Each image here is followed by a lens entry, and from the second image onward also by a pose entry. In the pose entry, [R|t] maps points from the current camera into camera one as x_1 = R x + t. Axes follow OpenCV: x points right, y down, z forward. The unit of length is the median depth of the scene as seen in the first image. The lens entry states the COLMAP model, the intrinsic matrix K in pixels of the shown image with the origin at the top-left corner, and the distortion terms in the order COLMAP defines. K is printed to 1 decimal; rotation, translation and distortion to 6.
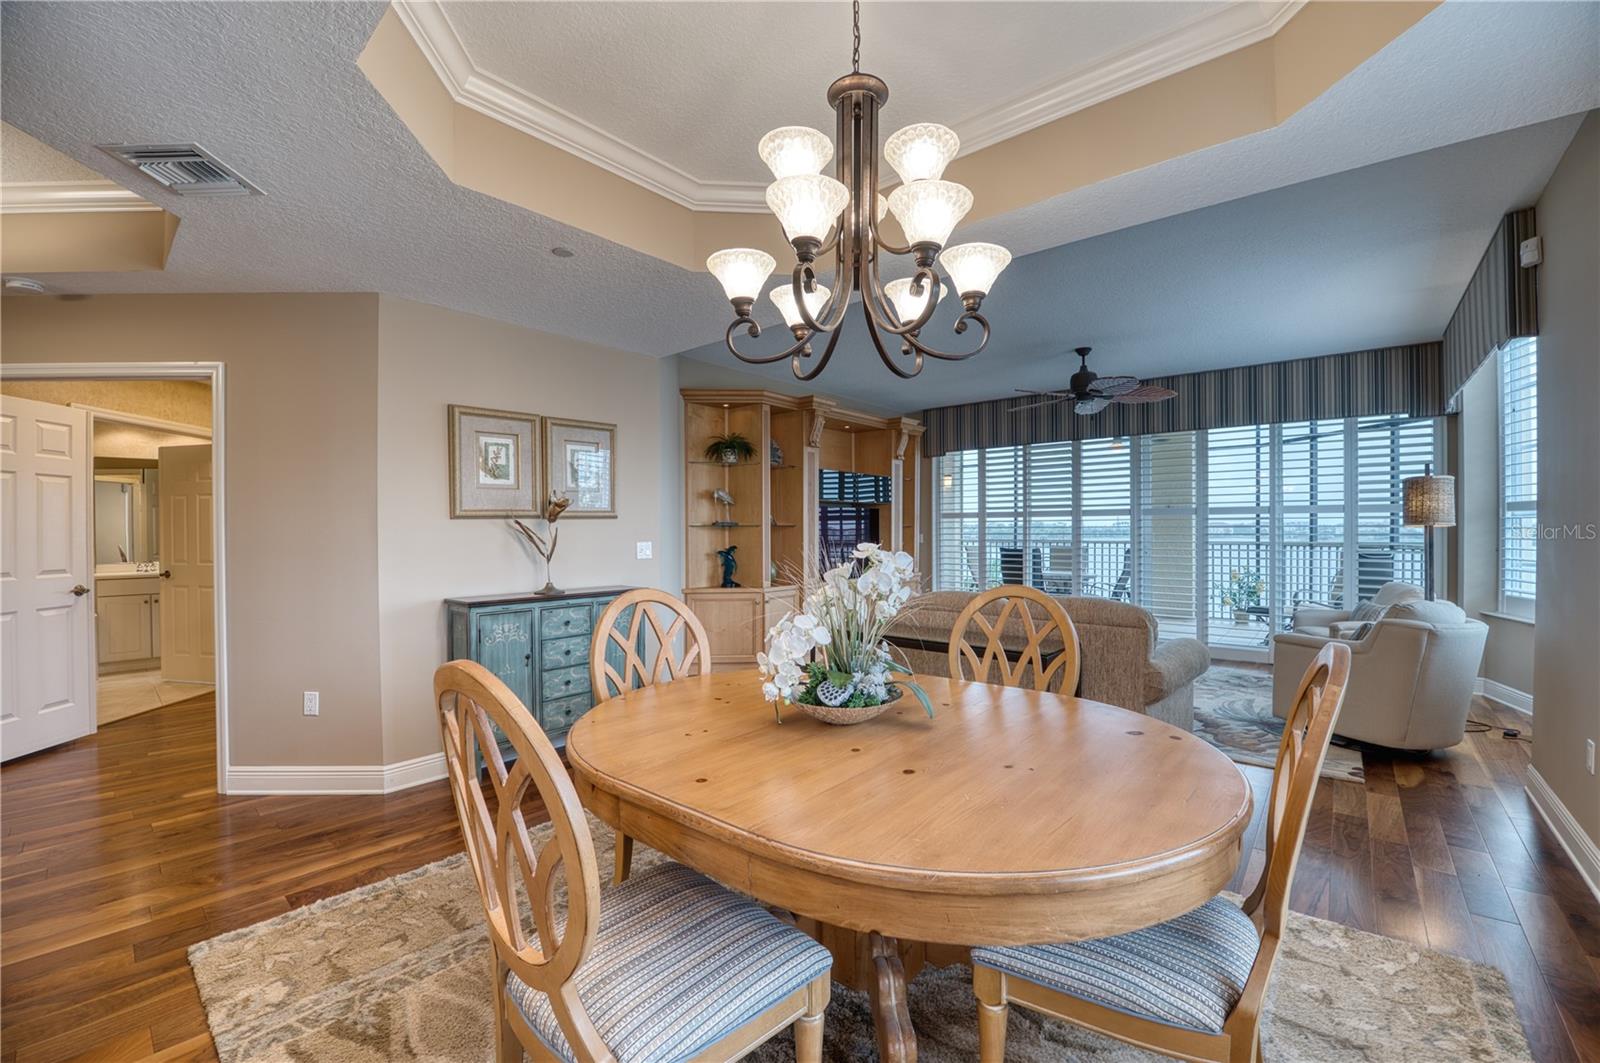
lens RADIAL K [[648.9, 0, 803.4], [0, 648.9, 537.0], [0, 0, 1]] dist [-0.017838, -0.004302]
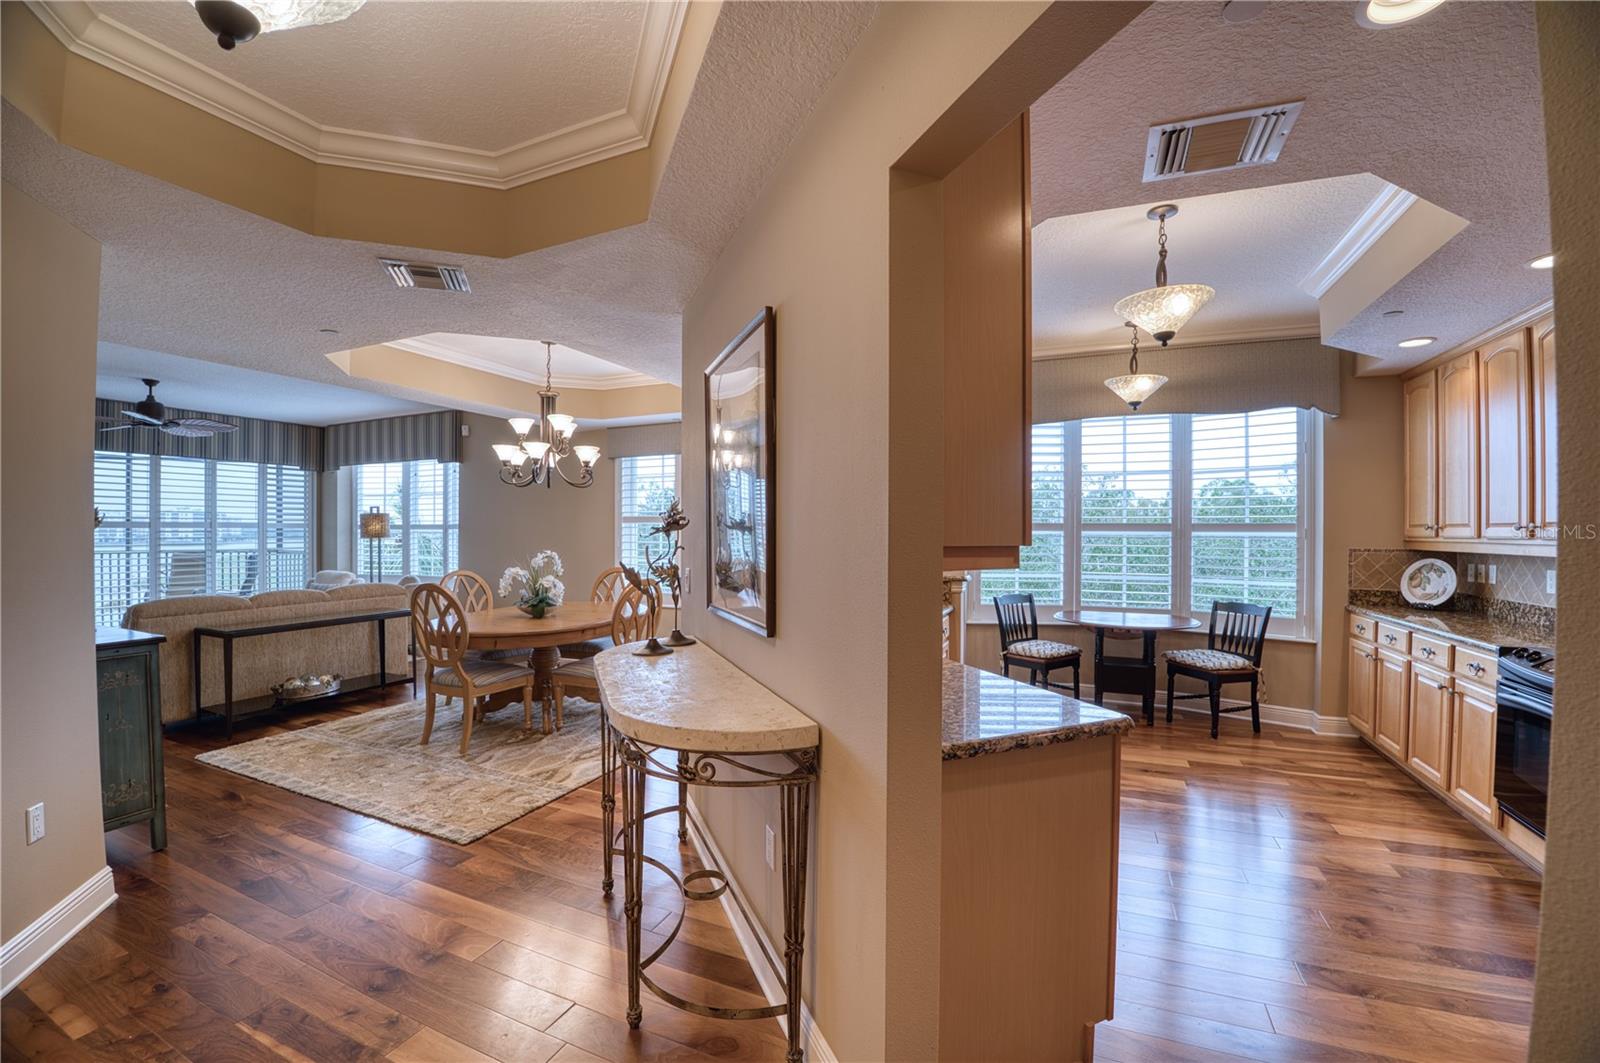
lens RADIAL K [[648.9, 0, 797.8], [0, 648.9, 527.1], [0, 0, 1]] dist [-0.017838, -0.004302]
pose [[-0.267784, 0.004460, 0.963469, -0.796976], [0.012813, 0.999917, -0.001068, -0.021315], [-0.963394, 0.012059, -0.267819, 0.192439]]
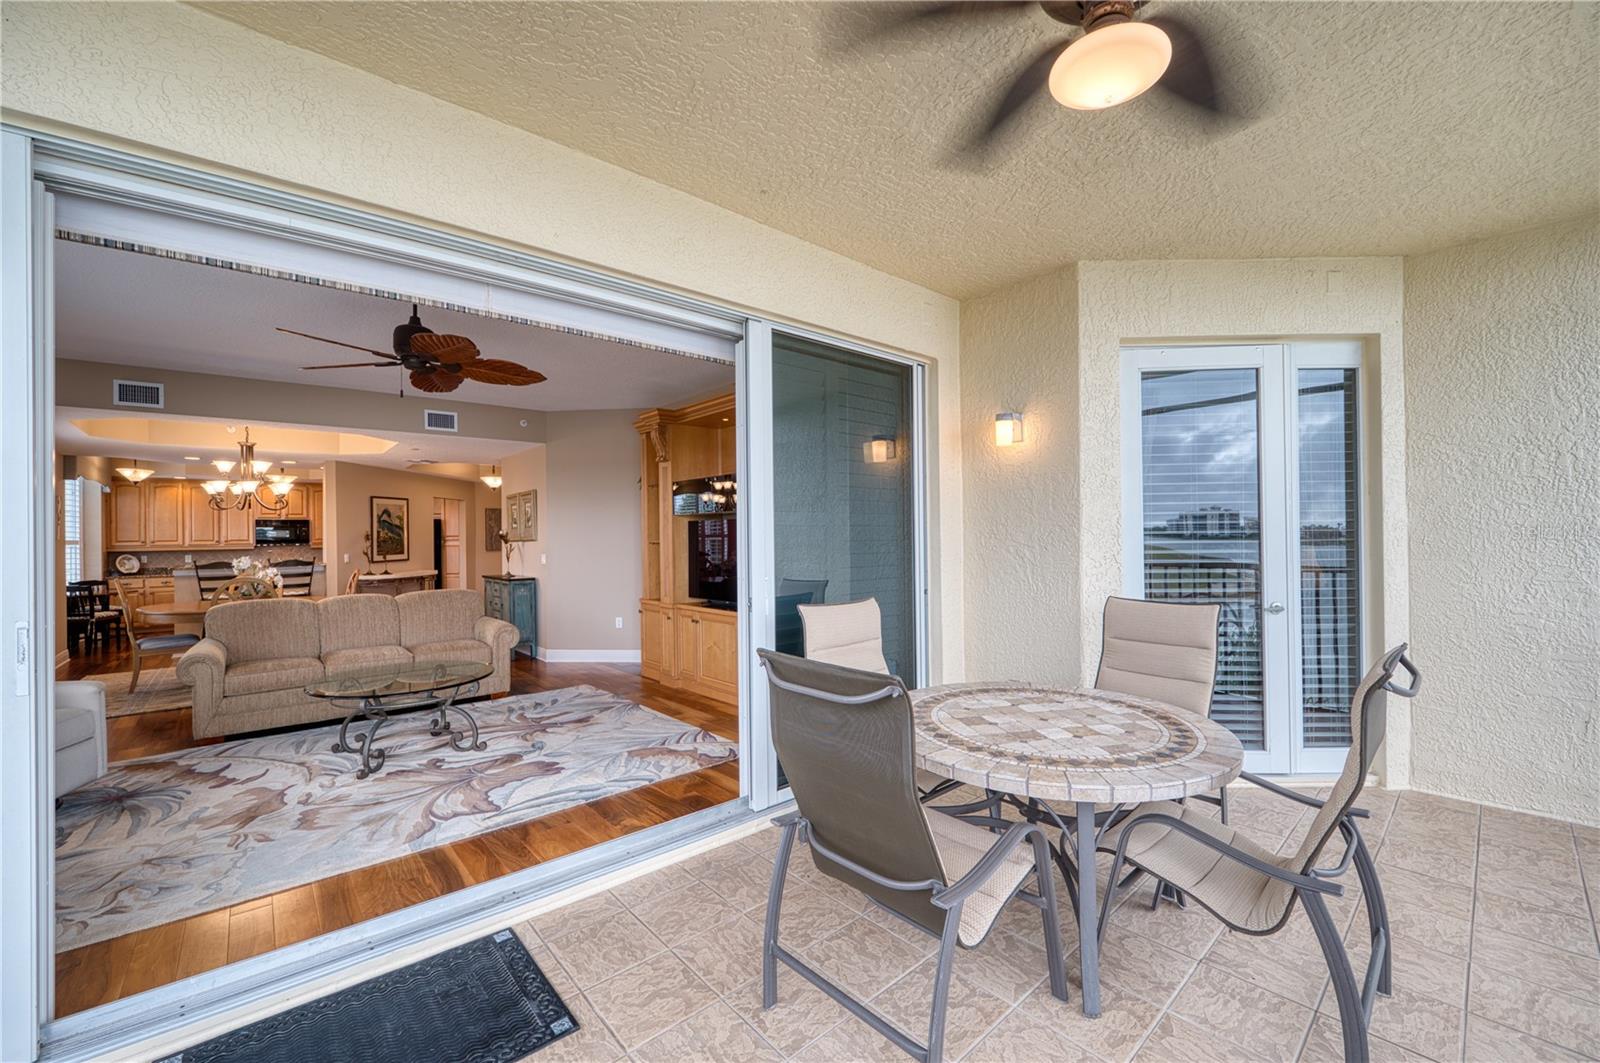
lens RADIAL K [[648.9, 0, 798.8], [0, 648.9, 536.5], [0, 0, 1]] dist [-0.017838, -0.004302]
pose [[-0.158198, 0.004748, -0.987396, 0.916091], [0.003354, 0.999985, 0.004271, -0.030784], [0.987402, -0.002636, -0.158211, 1.332370]]
